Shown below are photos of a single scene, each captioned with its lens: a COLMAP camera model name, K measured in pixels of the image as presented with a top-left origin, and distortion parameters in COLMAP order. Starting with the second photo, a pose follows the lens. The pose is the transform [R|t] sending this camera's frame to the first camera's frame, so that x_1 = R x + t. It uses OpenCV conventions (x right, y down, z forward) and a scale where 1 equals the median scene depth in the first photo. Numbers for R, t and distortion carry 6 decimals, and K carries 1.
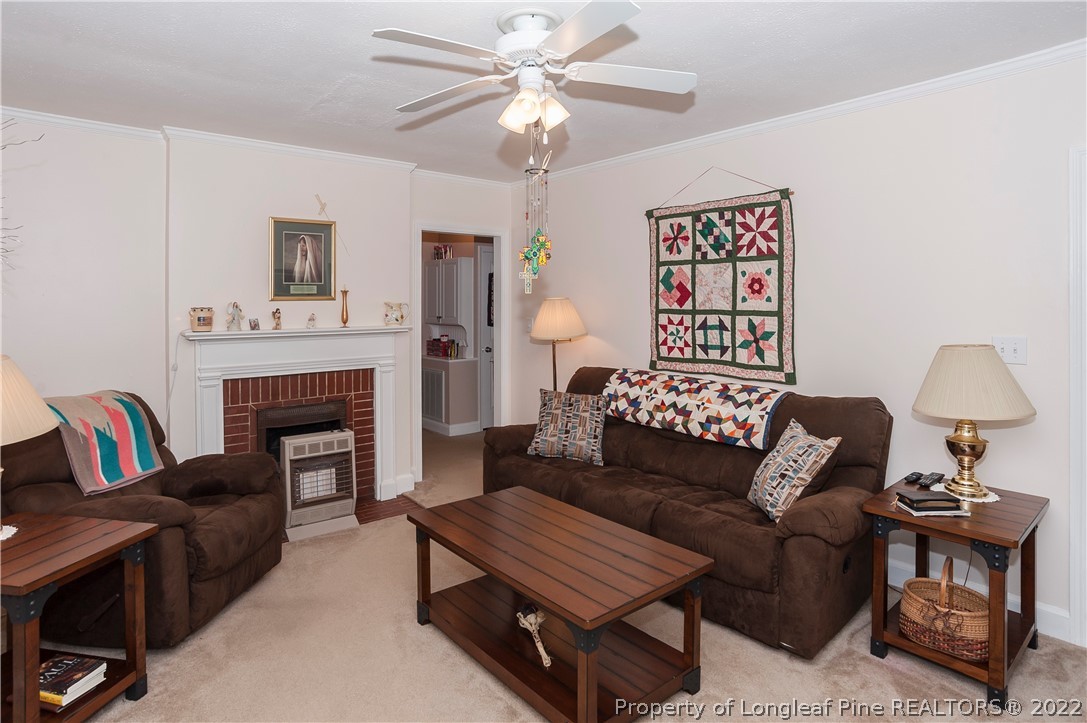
lens RADIAL K [[588.1, 0, 528.3], [0, 588.1, 303.6], [0, 0, 1]] dist [-0.082998, 0.040849]
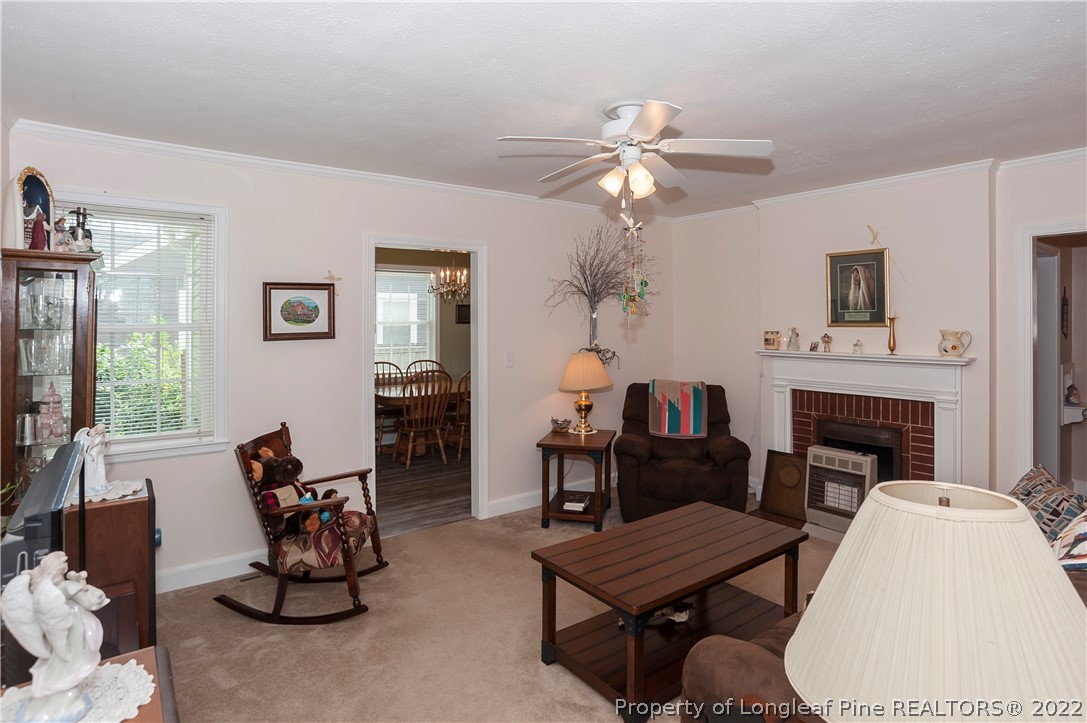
lens RADIAL K [[574.4, 0, 553.1], [0, 574.4, 328.3], [0, 0, 1]] dist [-0.083796, 0.039946]
pose [[-0.029569, 0.017442, -0.999411, 0.680847], [-0.003505, 0.999840, 0.017553, -0.019521], [0.999557, 0.004021, -0.029503, 0.482634]]
